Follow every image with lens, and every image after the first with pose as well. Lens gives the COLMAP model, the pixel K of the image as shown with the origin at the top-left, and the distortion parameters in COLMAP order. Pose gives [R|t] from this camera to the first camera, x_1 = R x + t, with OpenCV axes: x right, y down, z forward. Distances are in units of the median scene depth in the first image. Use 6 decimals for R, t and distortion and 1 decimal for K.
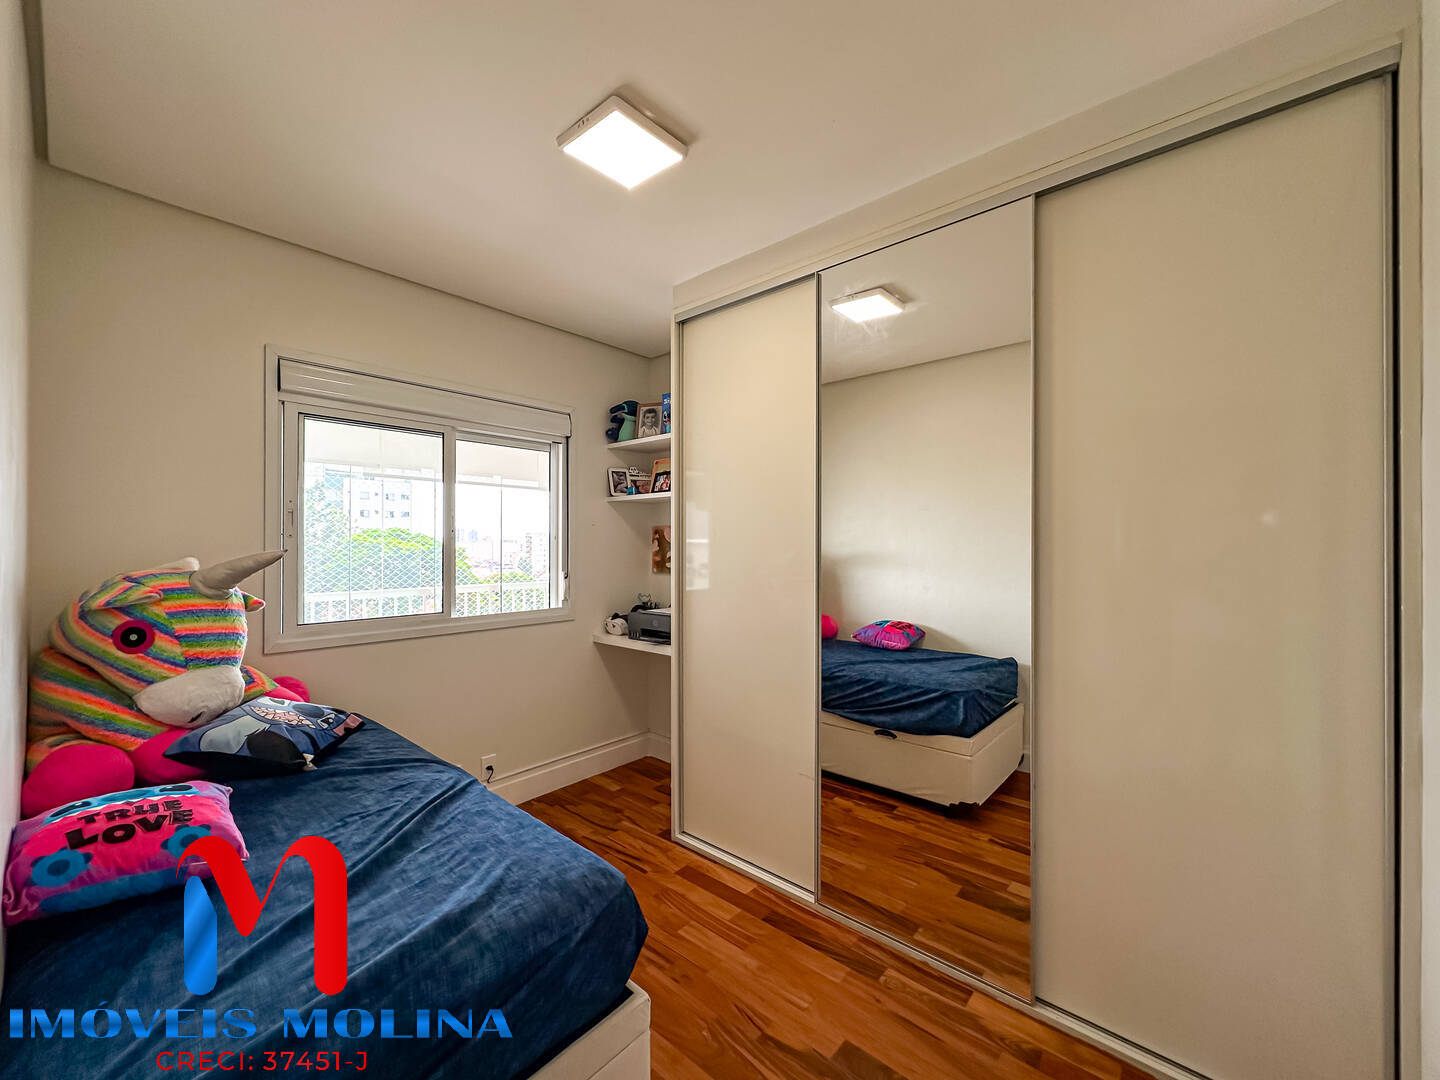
lens RADIAL K [[576.7, 0, 720.5], [0, 576.7, 547.5], [0, 0, 1]] dist [0.009643, 0.000201]
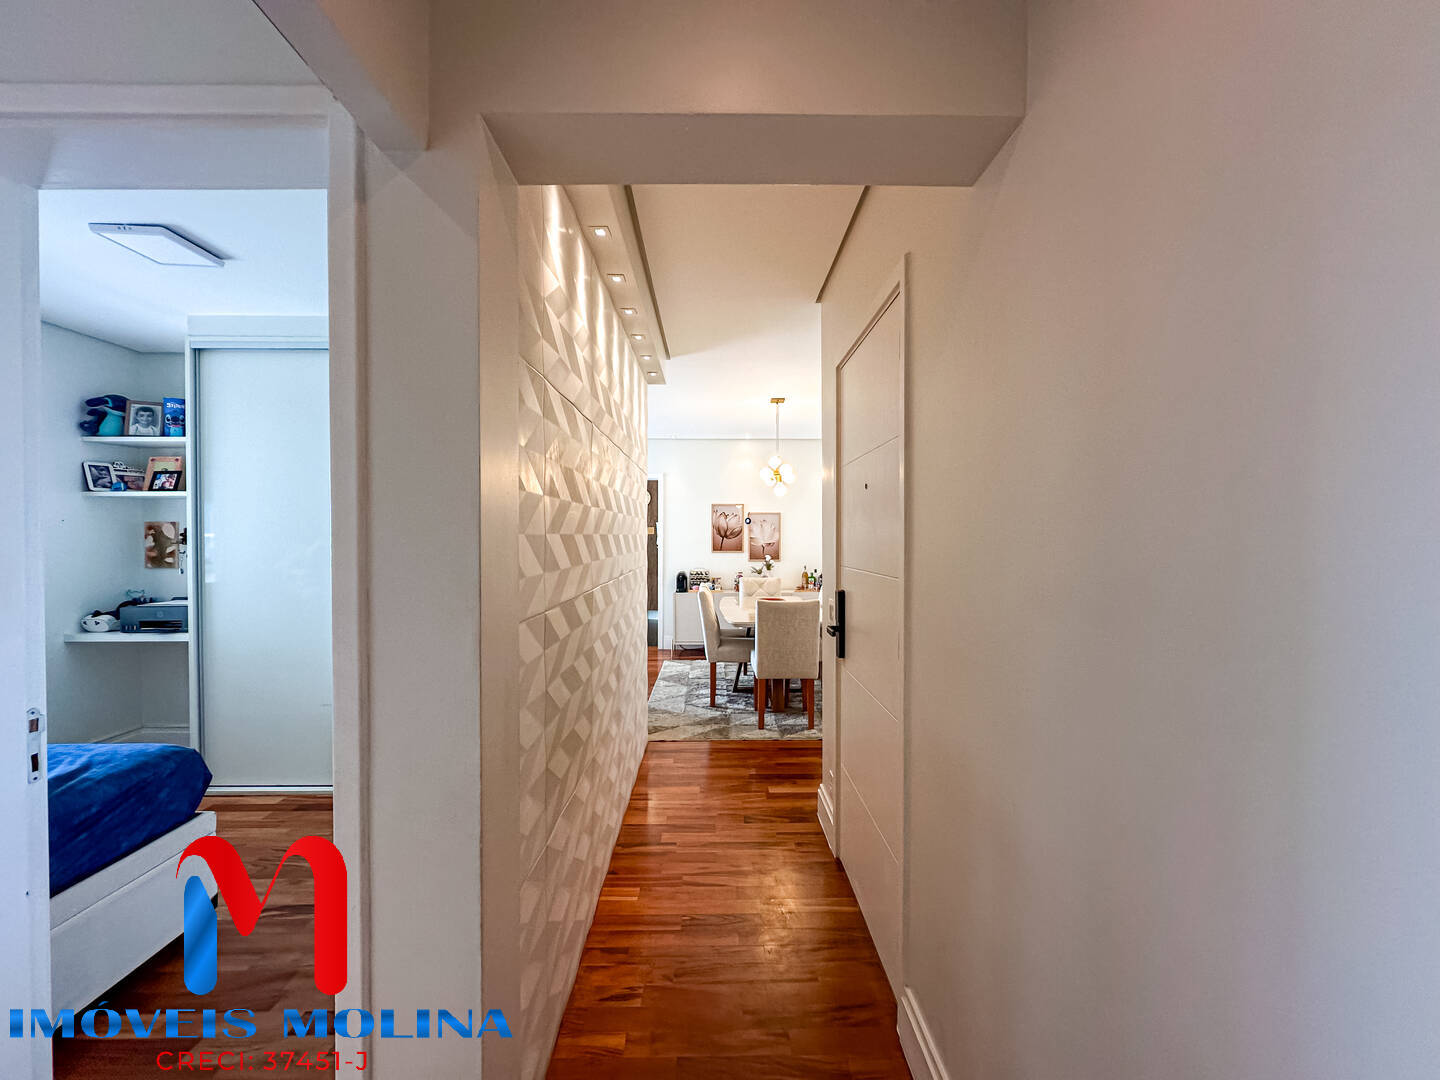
lens RADIAL K [[576.7, 0, 726.0], [0, 576.7, 551.2], [0, 0, 1]] dist [0.009643, 0.000201]
pose [[0.740564, -0.007901, 0.671939, -0.055556], [-0.006502, 0.999800, 0.018922, -0.012746], [-0.671954, -0.018382, 0.740365, -0.455955]]
